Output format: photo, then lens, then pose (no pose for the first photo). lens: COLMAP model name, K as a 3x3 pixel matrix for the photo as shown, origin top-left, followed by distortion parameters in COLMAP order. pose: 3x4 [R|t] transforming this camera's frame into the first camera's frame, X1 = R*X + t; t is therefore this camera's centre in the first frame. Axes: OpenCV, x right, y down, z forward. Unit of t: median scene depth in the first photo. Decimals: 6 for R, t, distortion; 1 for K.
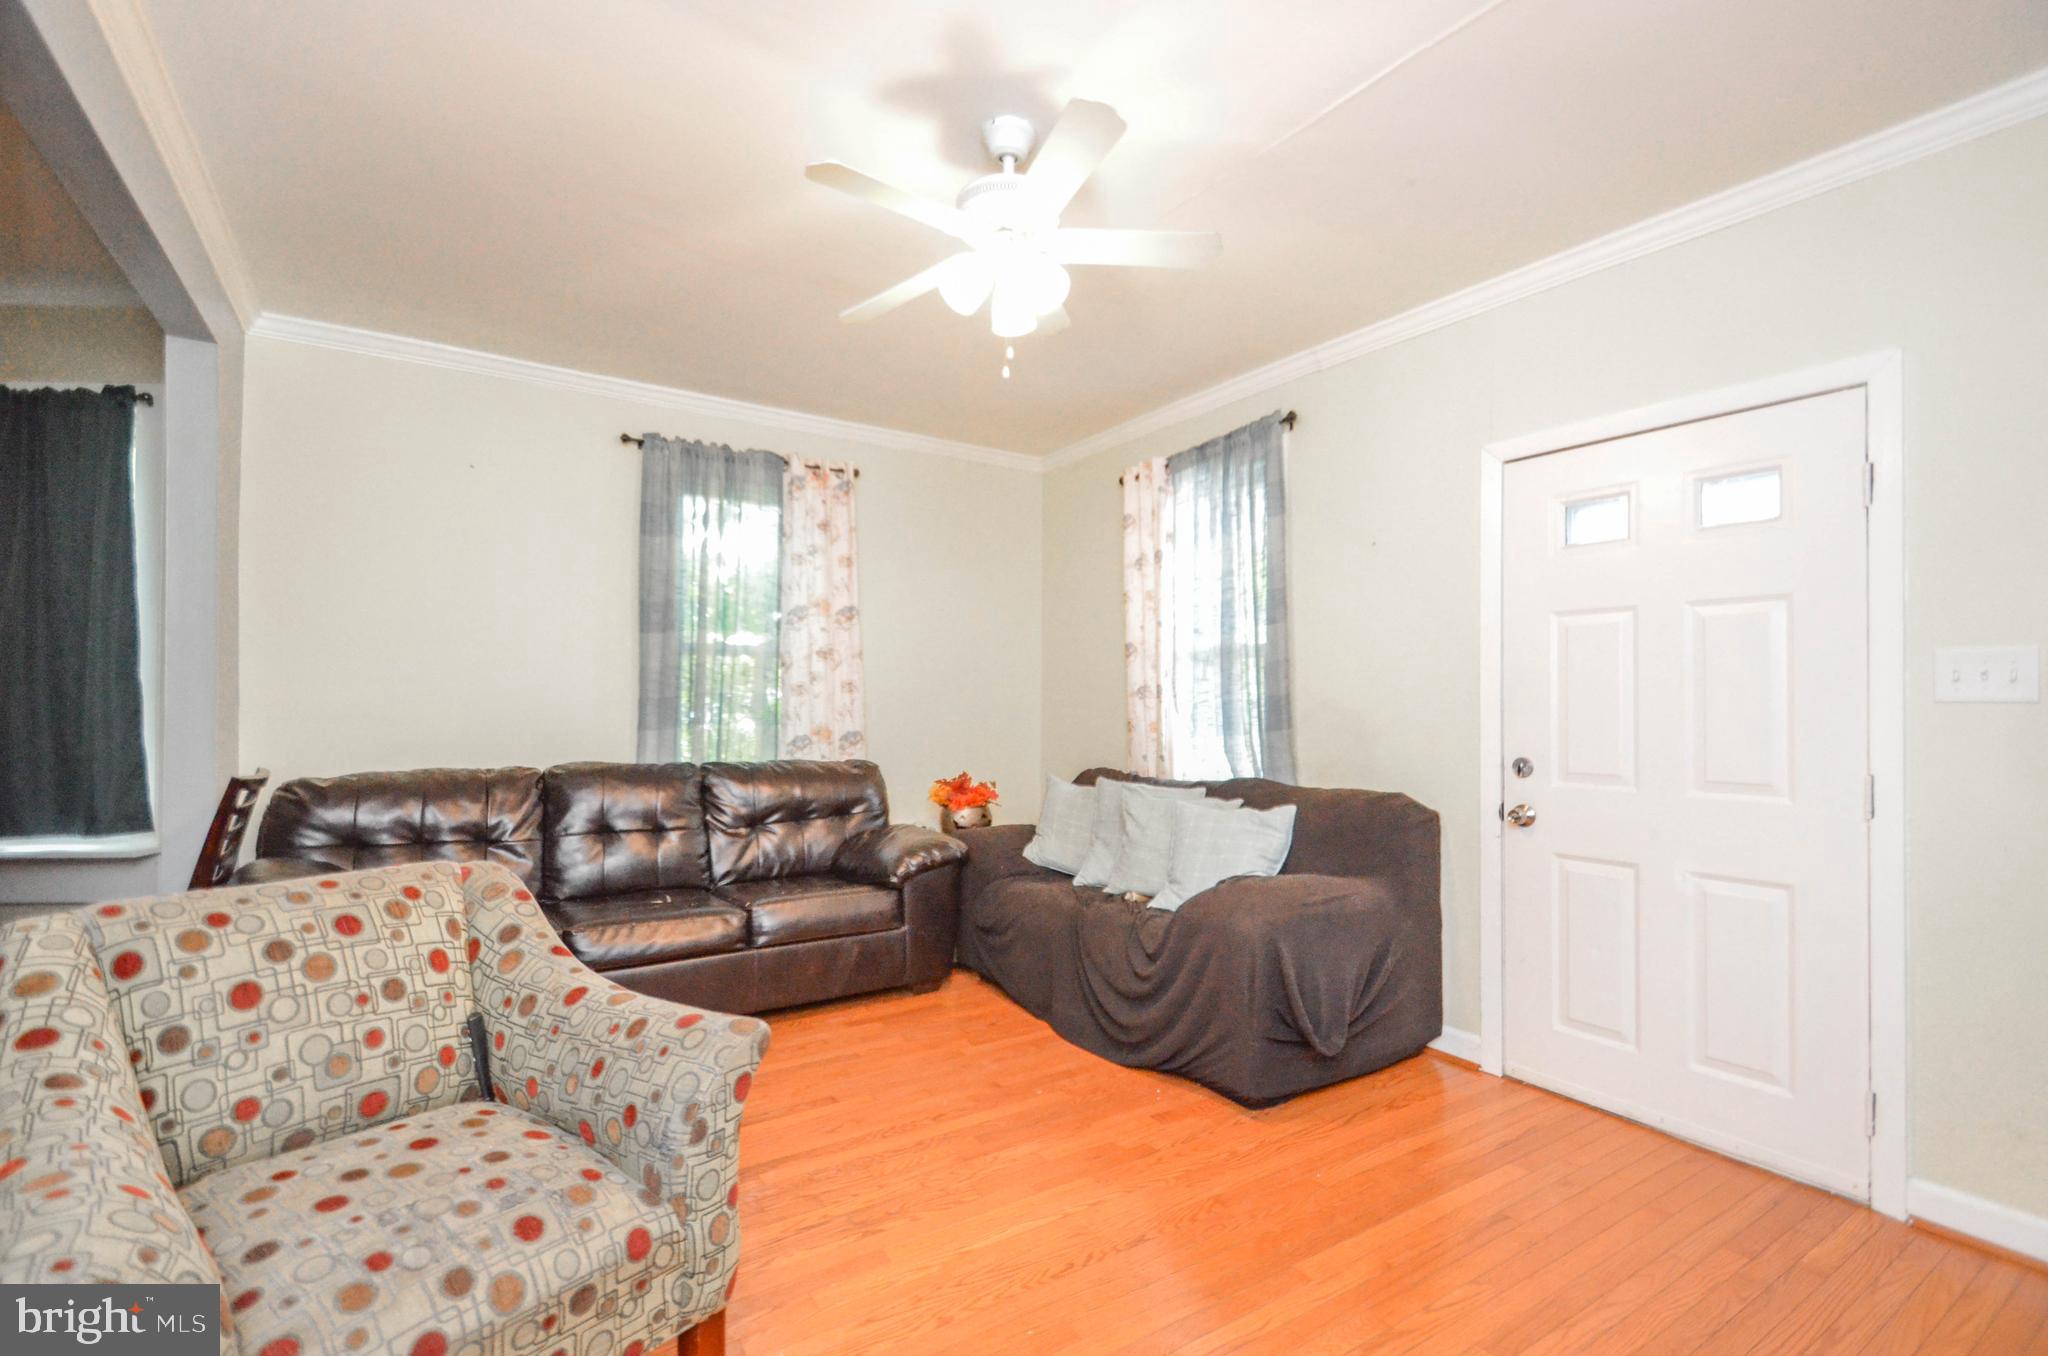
lens RADIAL K [[902.6, 0, 1030.5], [0, 902.6, 666.6], [0, 0, 1]] dist [0.001644, -0.007520]
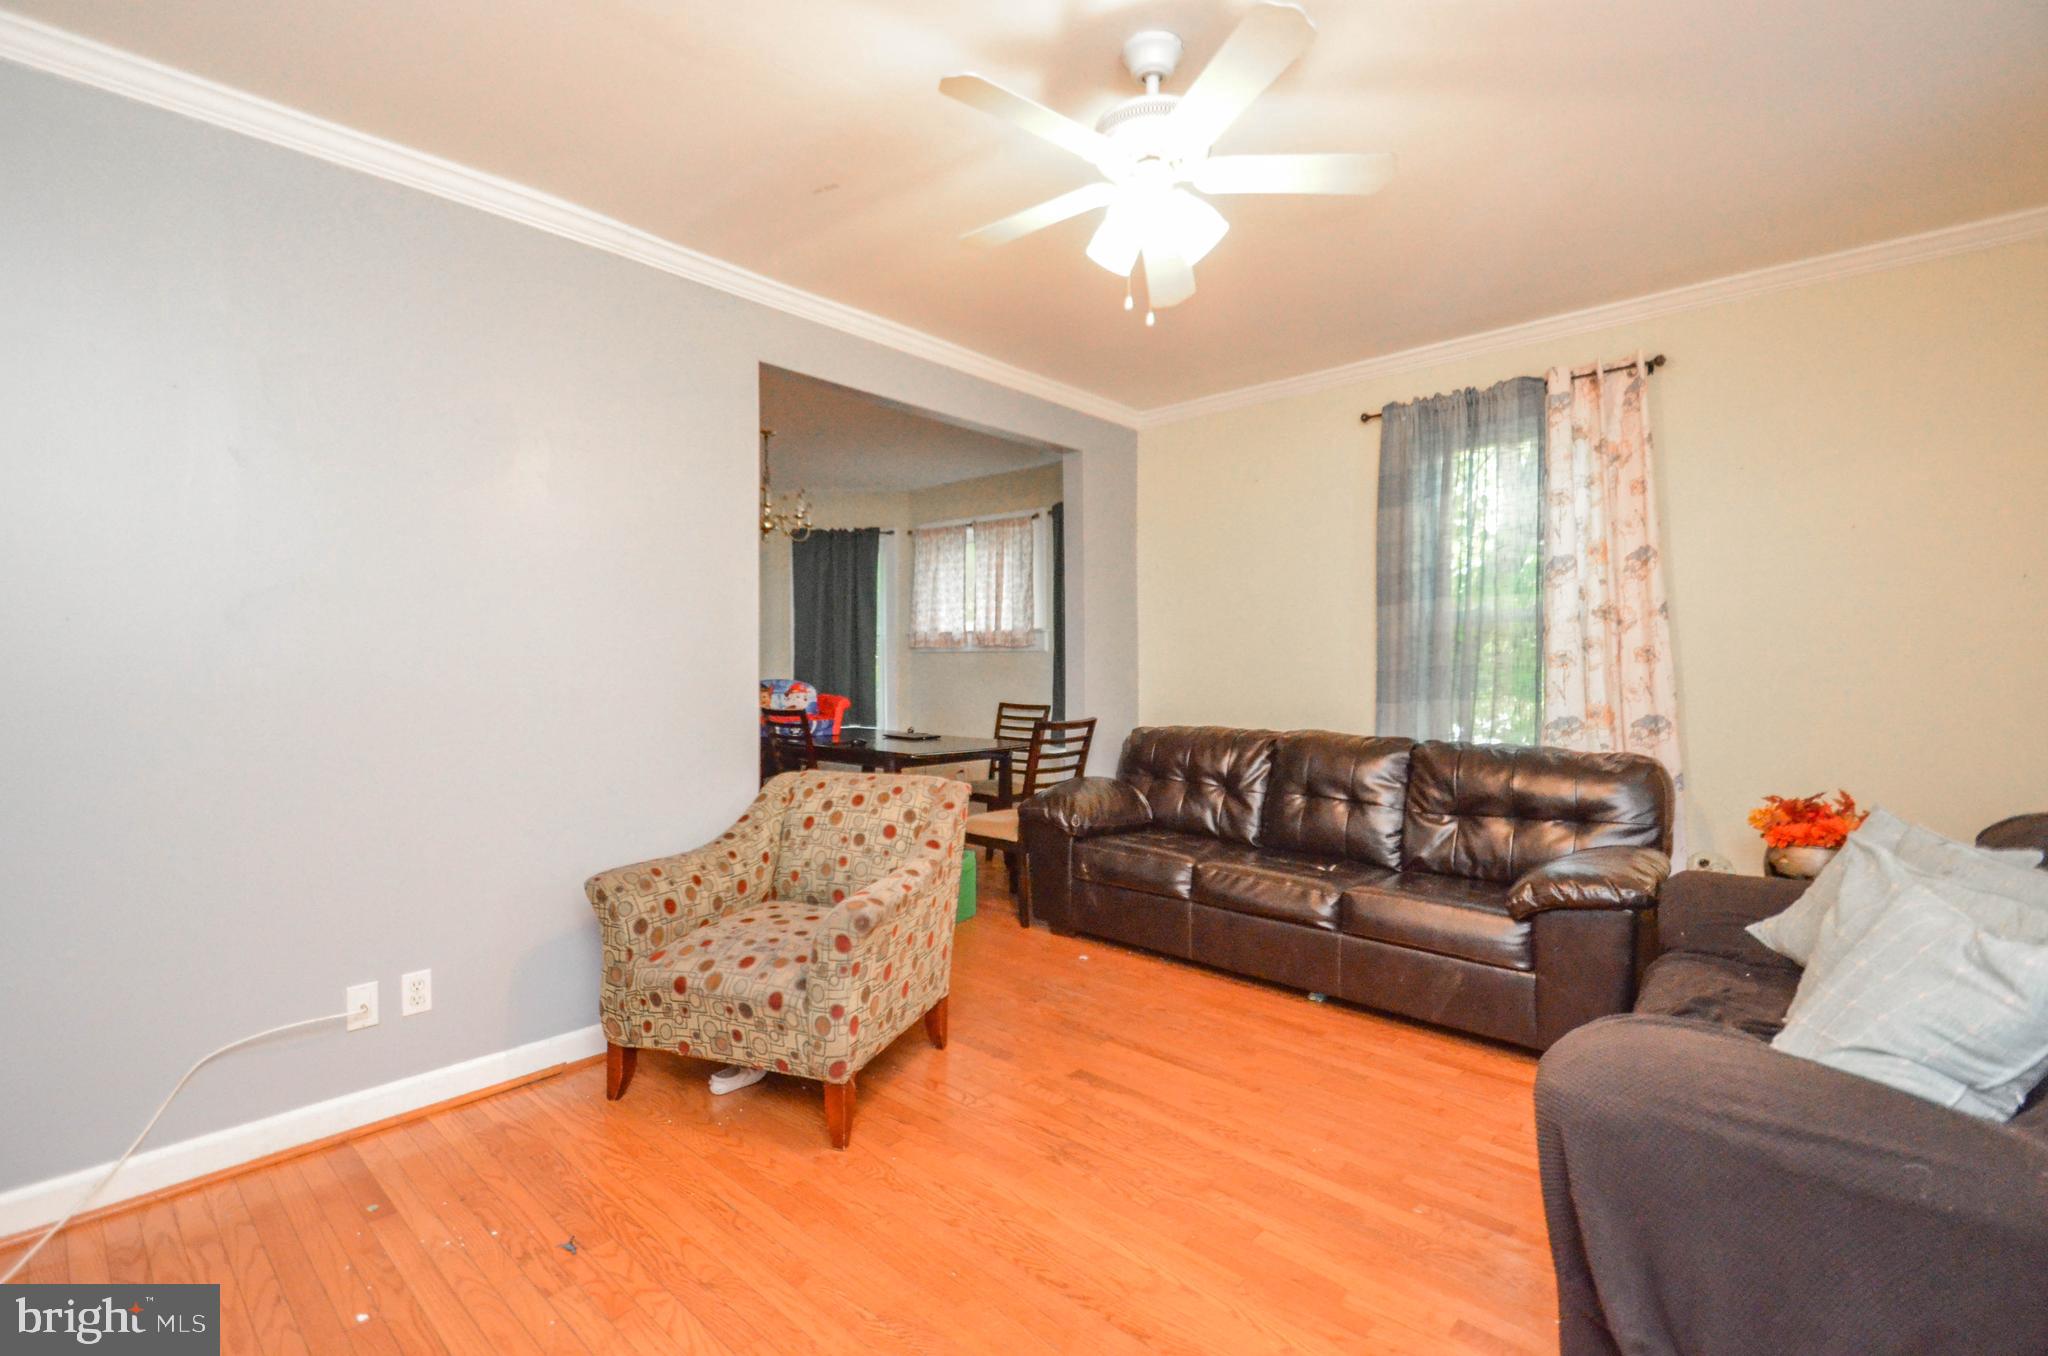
lens RADIAL K [[918.3, 0, 1024.6], [0, 918.3, 655.3], [0, 0, 1]] dist [0.027201, -0.007589]
pose [[0.243617, -0.012754, -0.969788, 0.467303], [0.041576, 0.999132, -0.002695, 0.003747], [0.968980, -0.039663, 0.243936, 0.356374]]
